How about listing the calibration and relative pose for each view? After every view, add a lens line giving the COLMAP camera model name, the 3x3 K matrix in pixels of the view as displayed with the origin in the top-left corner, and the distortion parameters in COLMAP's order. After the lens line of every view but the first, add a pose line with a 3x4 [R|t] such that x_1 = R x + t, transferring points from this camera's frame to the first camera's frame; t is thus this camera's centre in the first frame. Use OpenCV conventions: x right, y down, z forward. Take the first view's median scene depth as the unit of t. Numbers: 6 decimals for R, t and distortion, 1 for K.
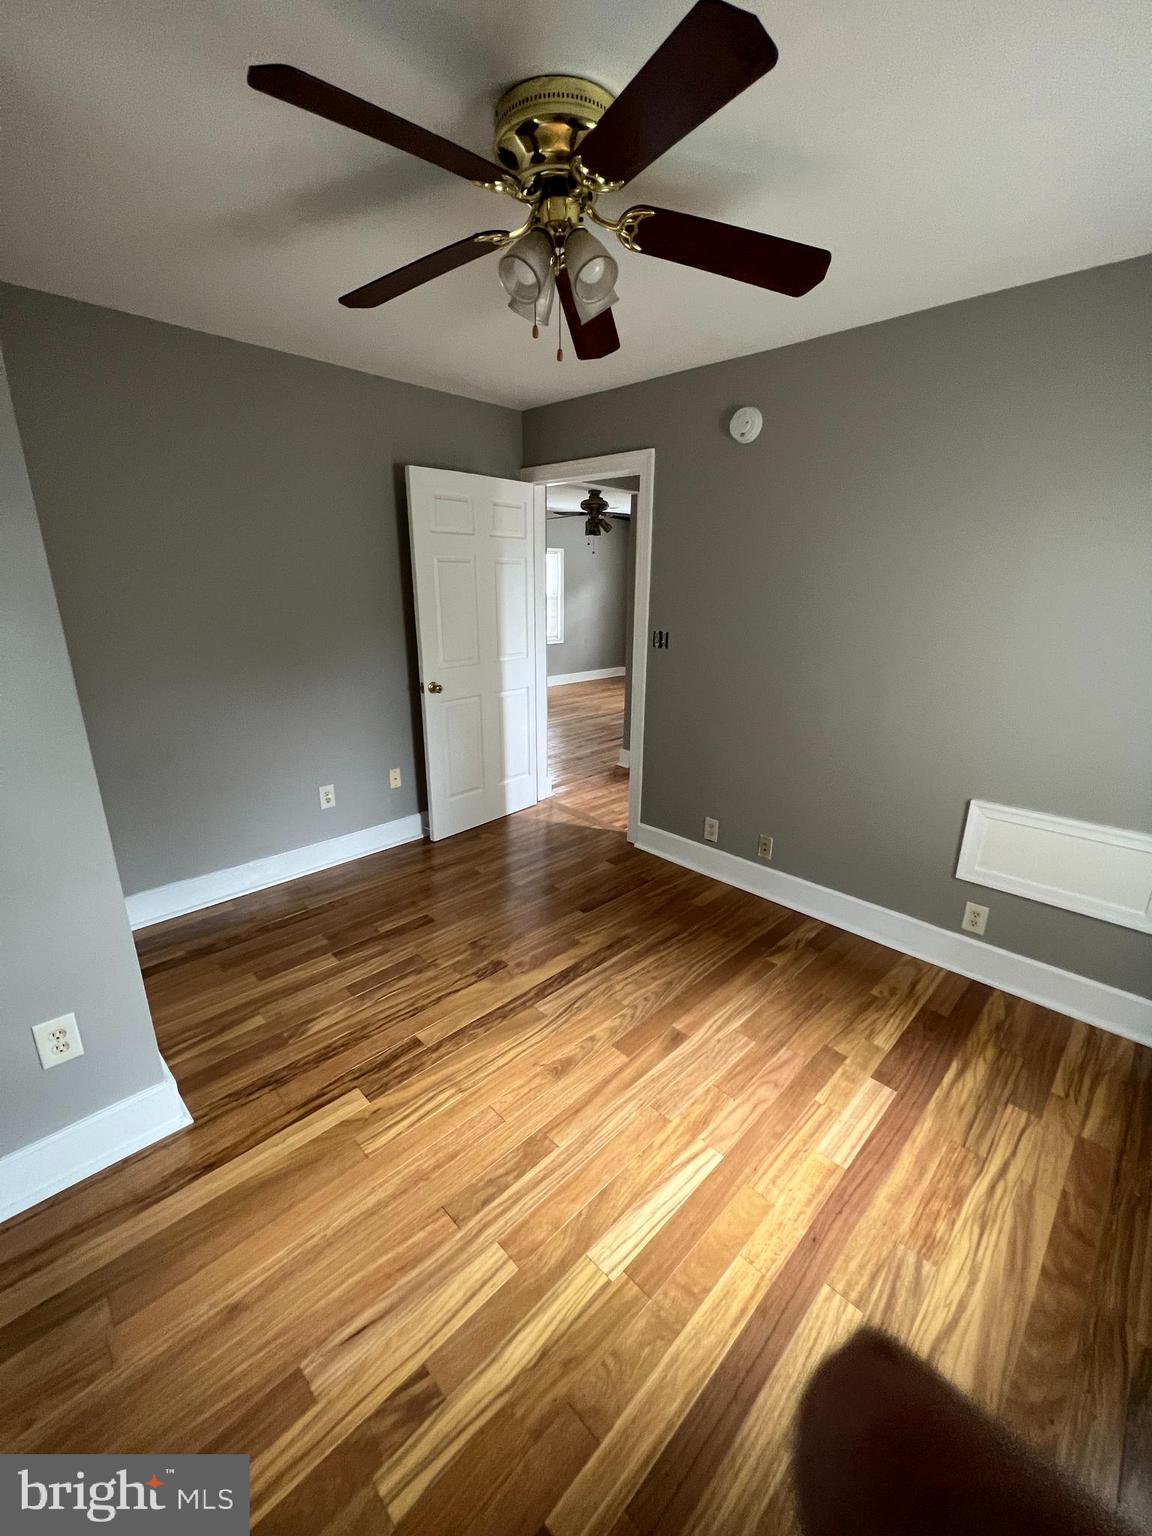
lens RADIAL K [[613.1, 0, 579.0], [0, 613.1, 760.6], [0, 0, 1]] dist [0.000179, 0.000650]
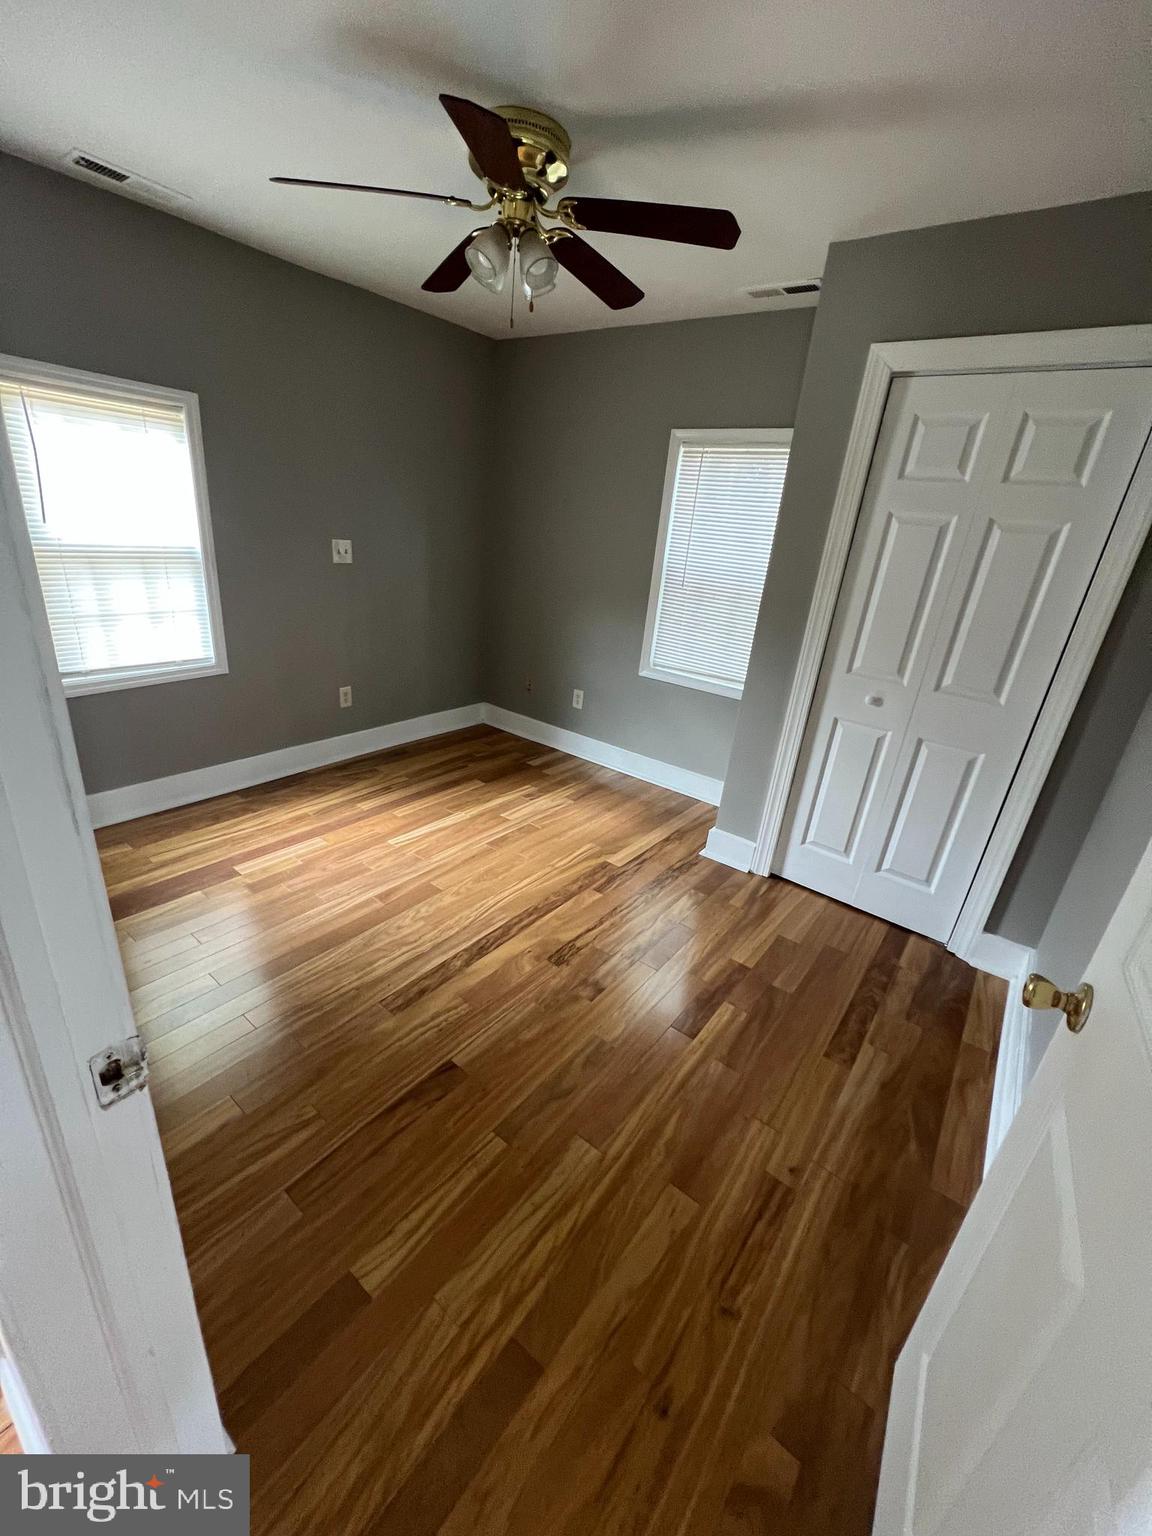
lens RADIAL K [[613.1, 0, 571.8], [0, 613.1, 776.4], [0, 0, 1]] dist [0.000179, 0.000650]
pose [[-0.988227, -0.042139, -0.147077, -0.012266], [-0.125849, 0.770557, 0.624823, -0.513394], [0.087002, 0.635977, -0.766788, 1.824231]]
